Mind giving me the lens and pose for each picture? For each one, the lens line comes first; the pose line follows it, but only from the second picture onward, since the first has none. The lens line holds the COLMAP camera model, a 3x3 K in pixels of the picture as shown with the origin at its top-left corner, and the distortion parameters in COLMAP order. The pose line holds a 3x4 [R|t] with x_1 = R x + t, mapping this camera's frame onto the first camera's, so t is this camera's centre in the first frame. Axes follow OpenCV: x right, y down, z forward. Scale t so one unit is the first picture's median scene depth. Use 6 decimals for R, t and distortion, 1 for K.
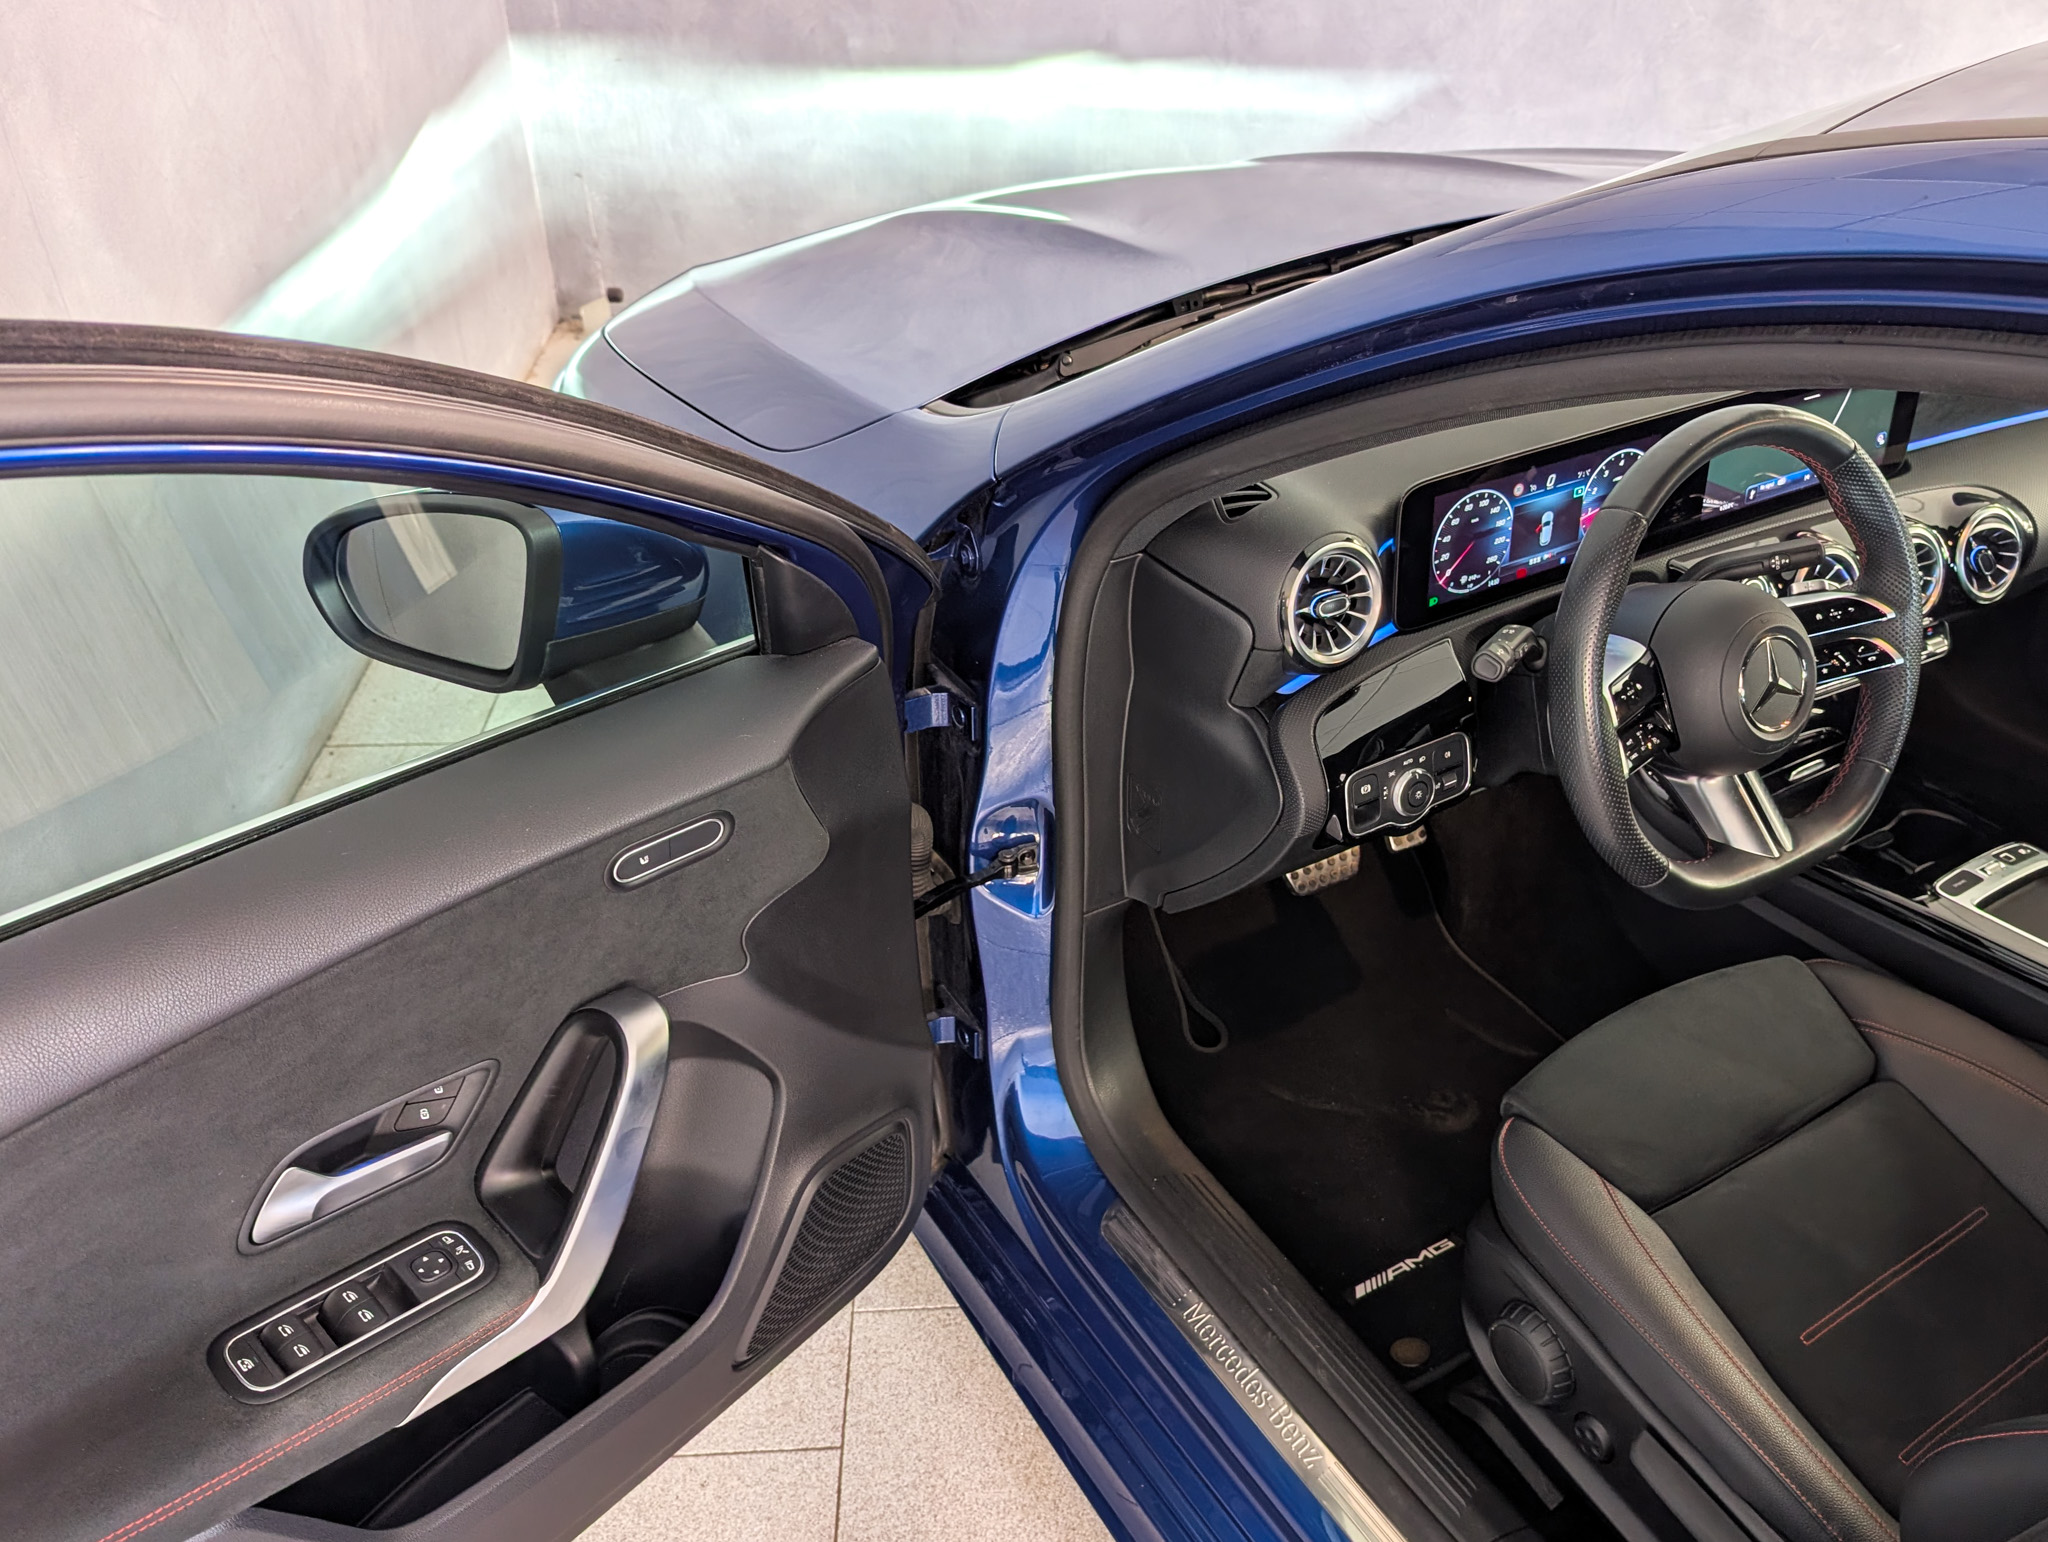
lens RADIAL K [[1658.2, 0, 1107.5], [0, 1658.2, 817.0], [0, 0, 1]] dist [0.008067, -0.006997]
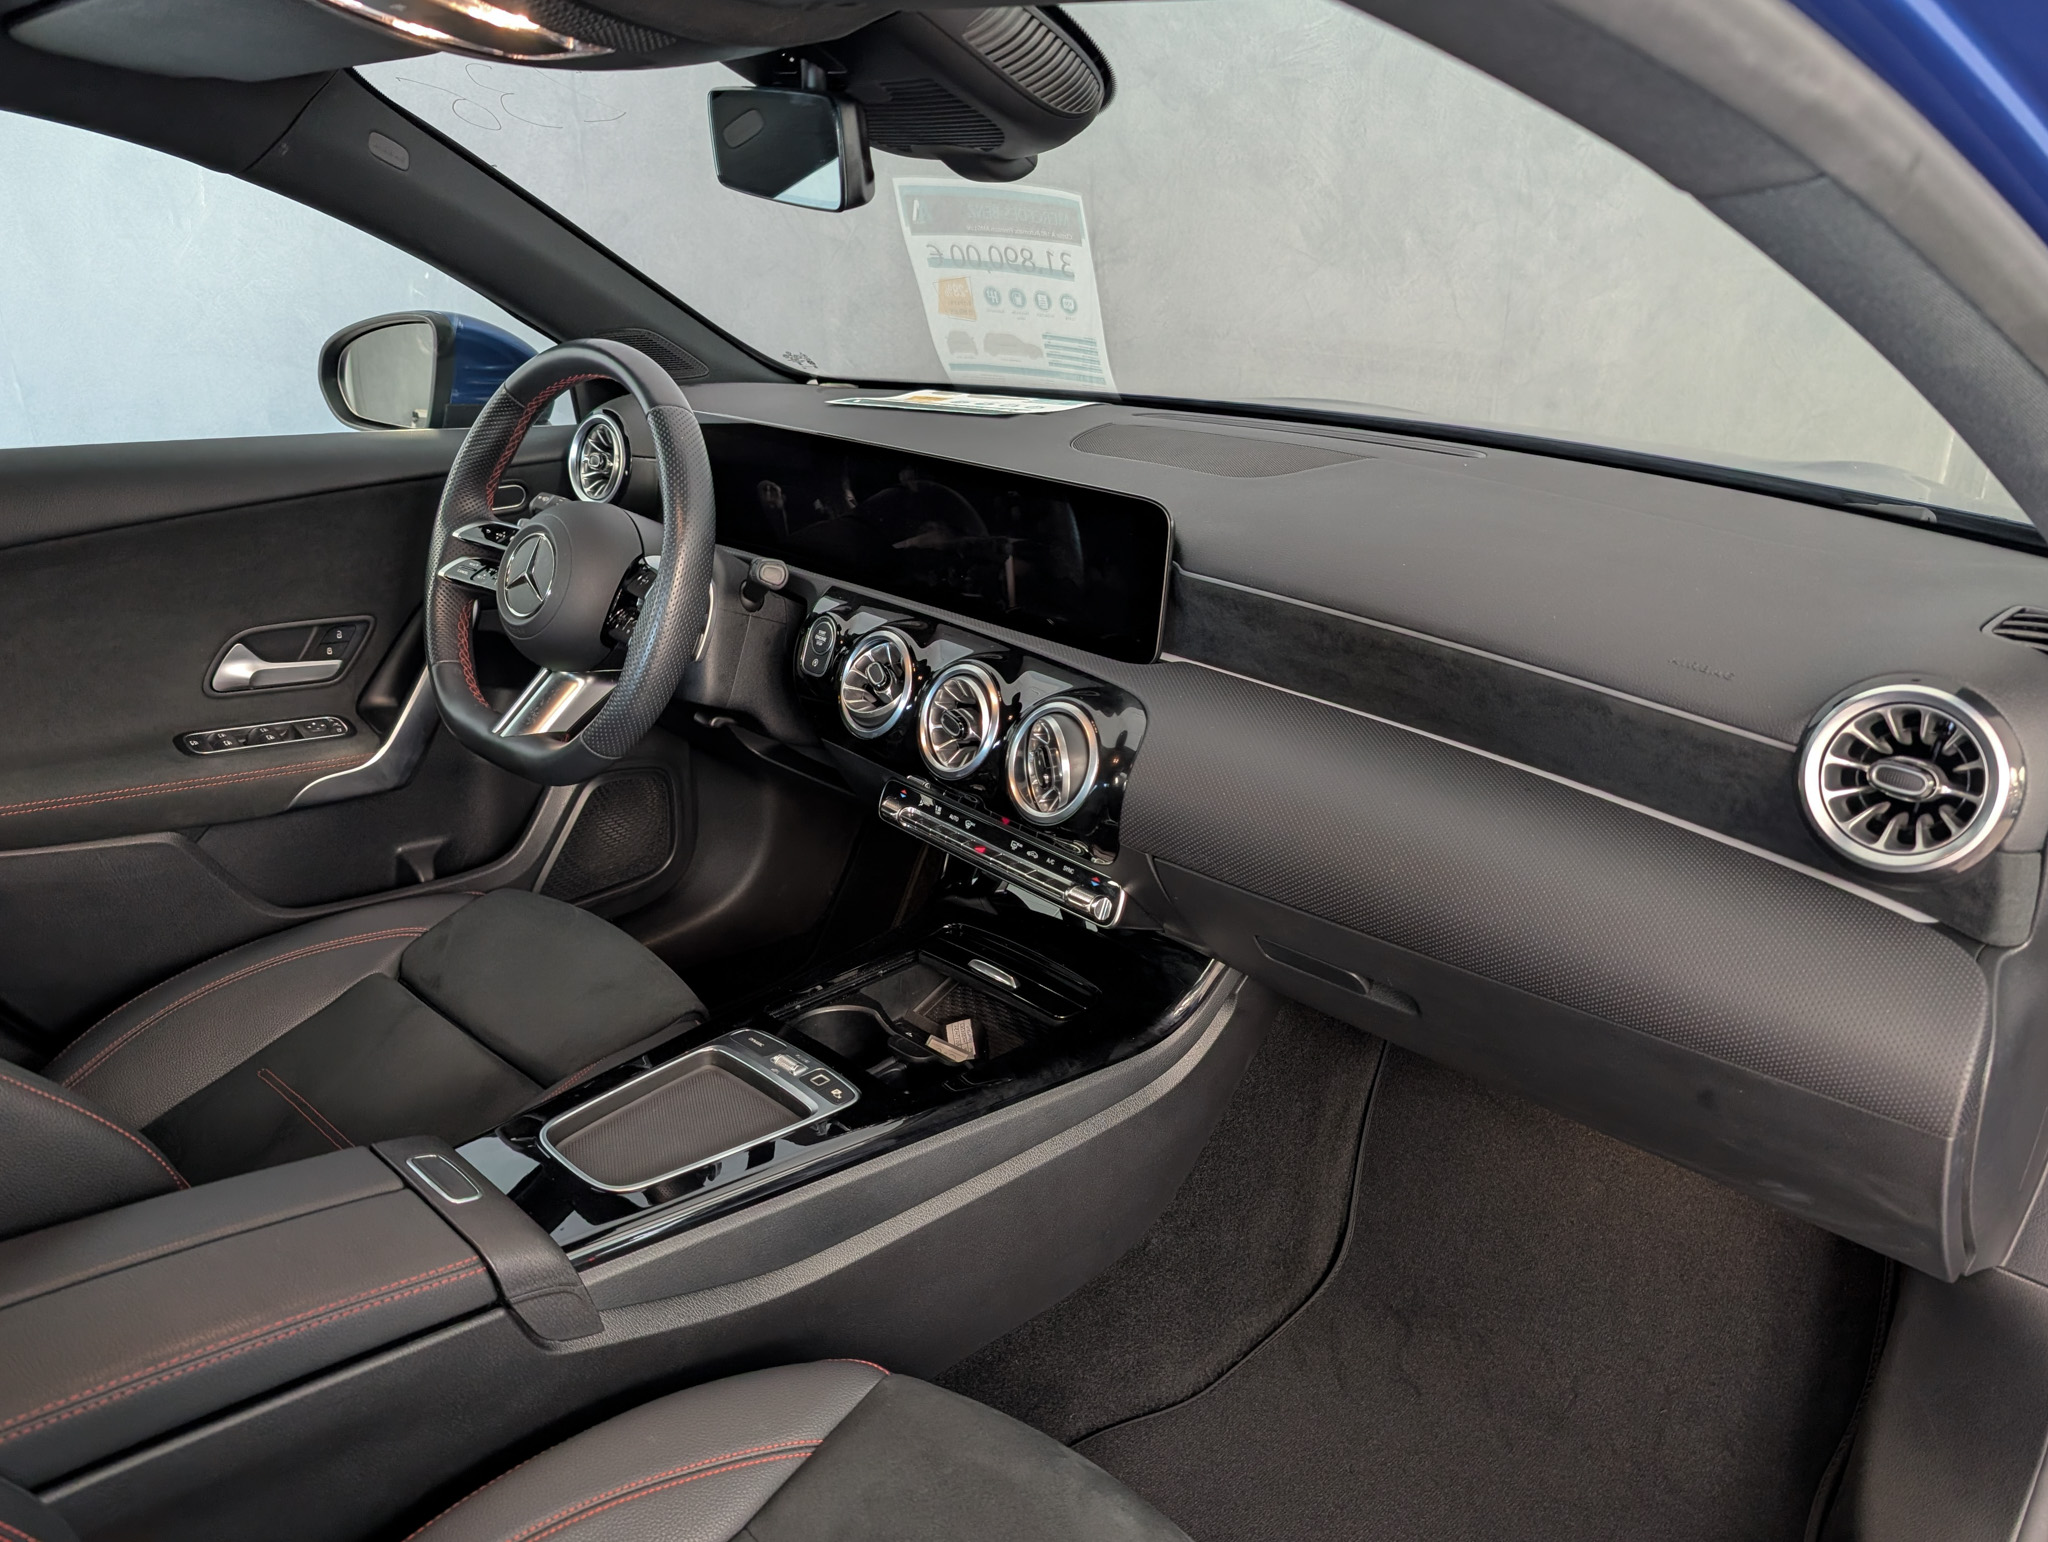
lens RADIAL K [[1485.3, 0, 1028.5], [0, 1485.3, 770.5], [0, 0, 1]] dist [0.016519, -0.026418]
pose [[0.998249, 0.036519, -0.046525, 0.280259], [-0.045184, 0.978453, -0.201467, 0.431947], [0.038165, 0.203217, 0.978390, -0.315835]]
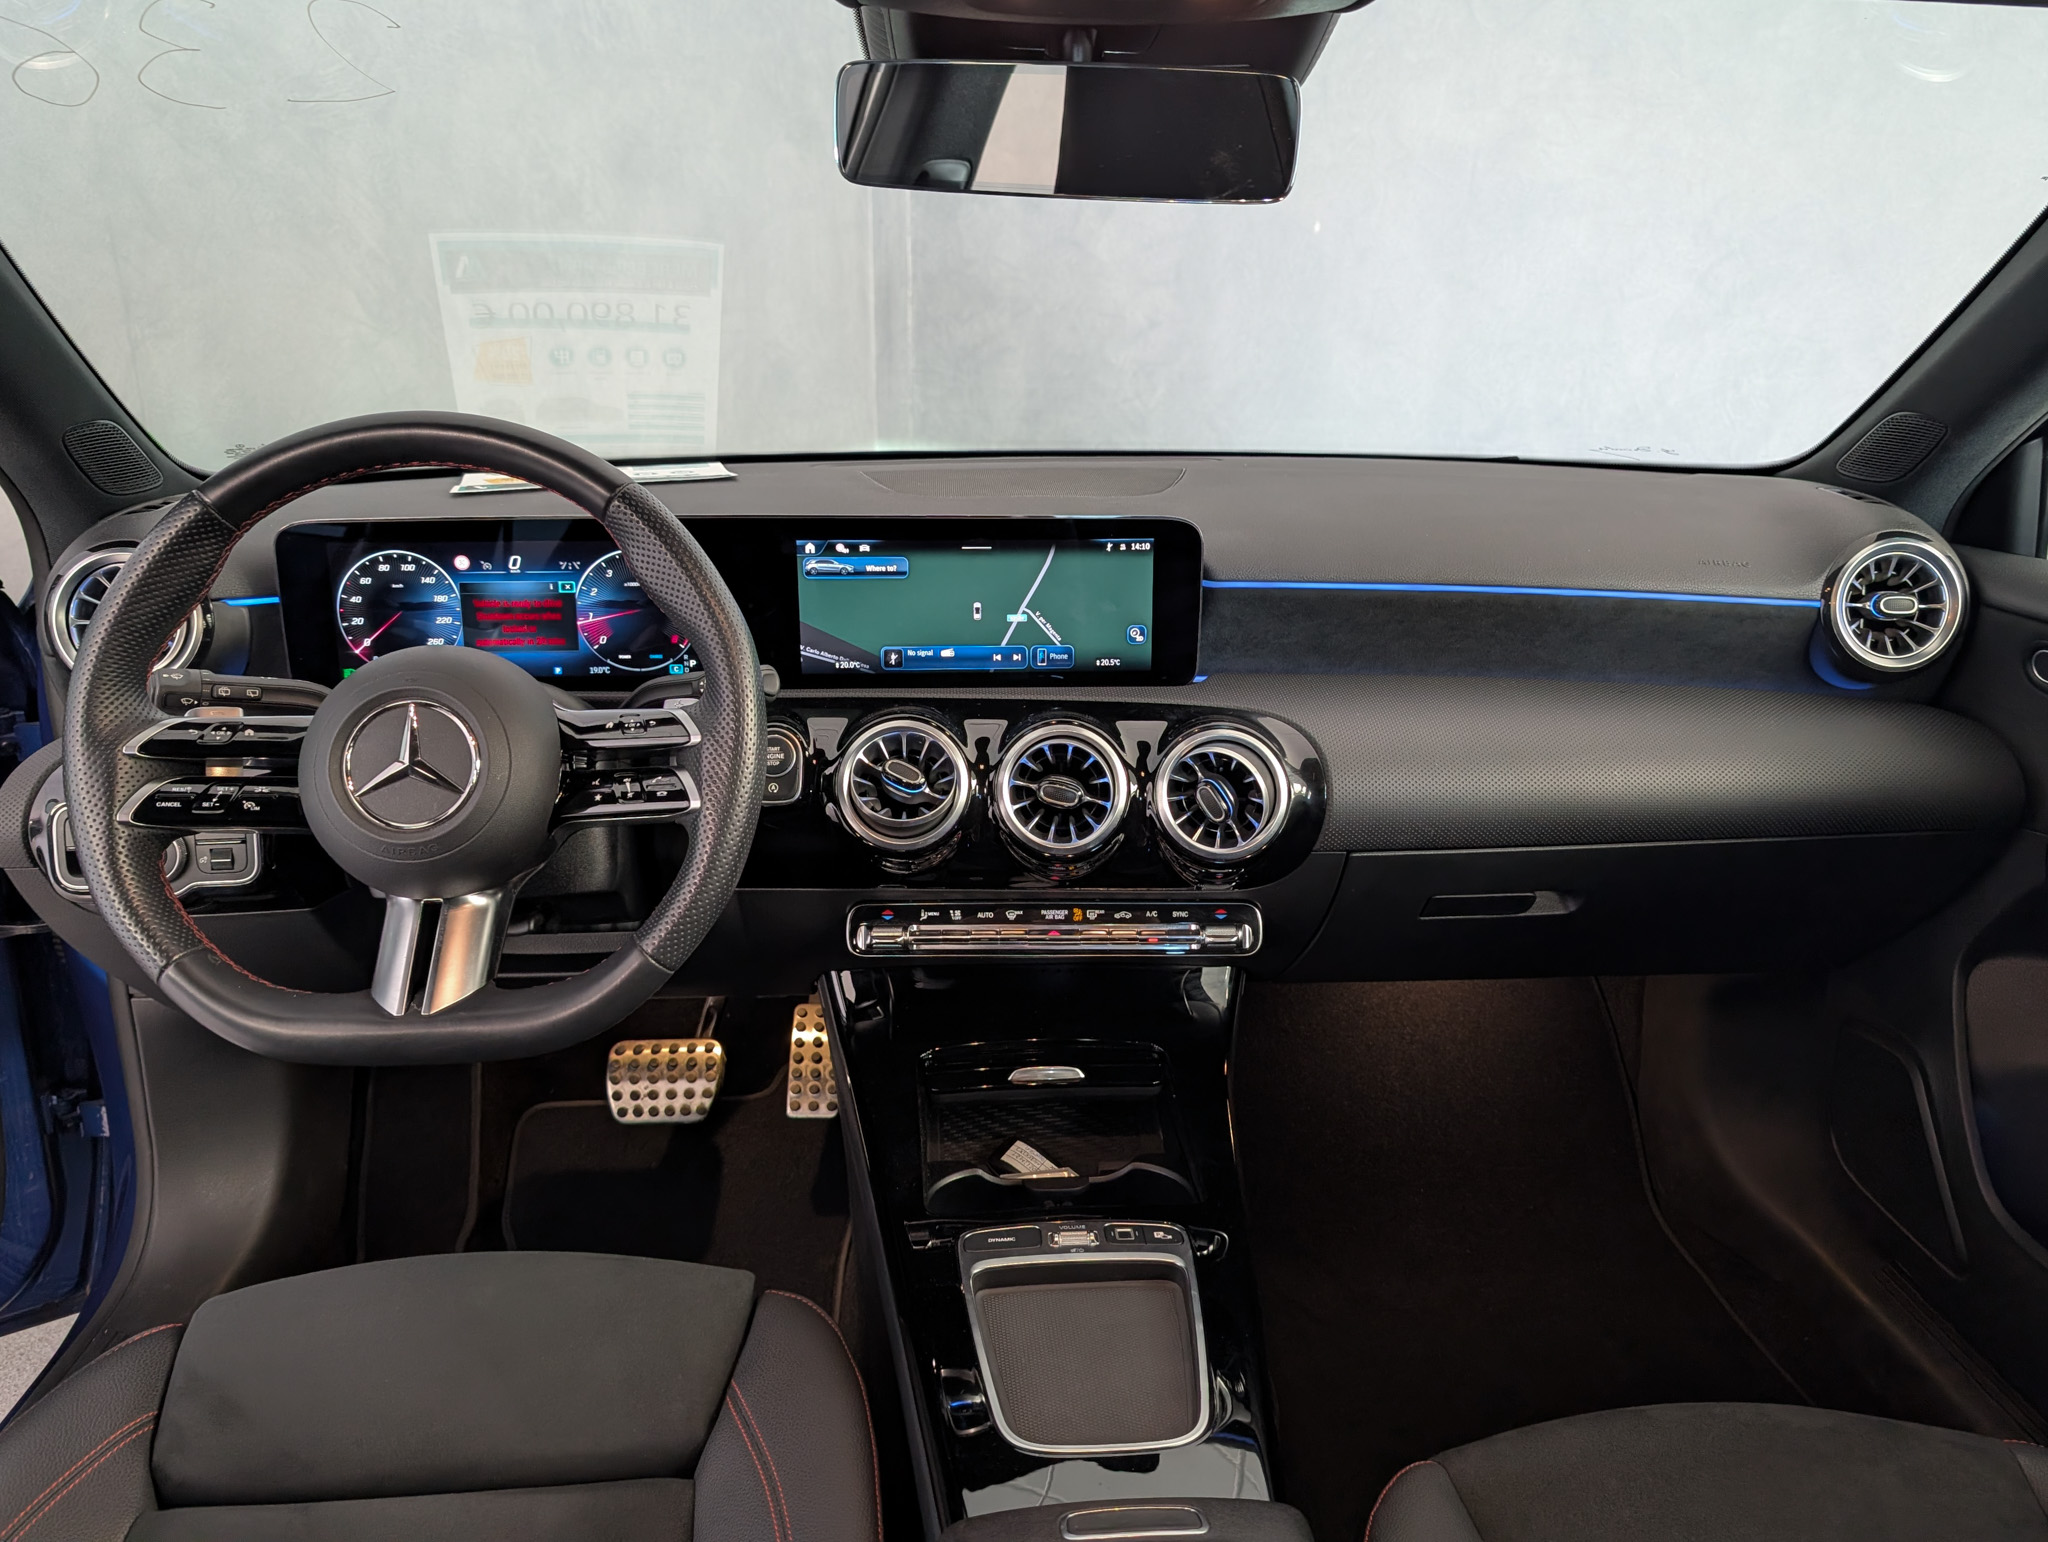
lens RADIAL K [[1485.3, 0, 1051.6], [0, 1485.3, 759.4], [0, 0, 1]] dist [0.016519, -0.026418]
pose [[0.877778, 0.134618, -0.459765, 0.879477], [-0.272257, 0.929840, -0.247536, 0.004030], [0.394185, 0.342455, 0.852844, 0.499832]]
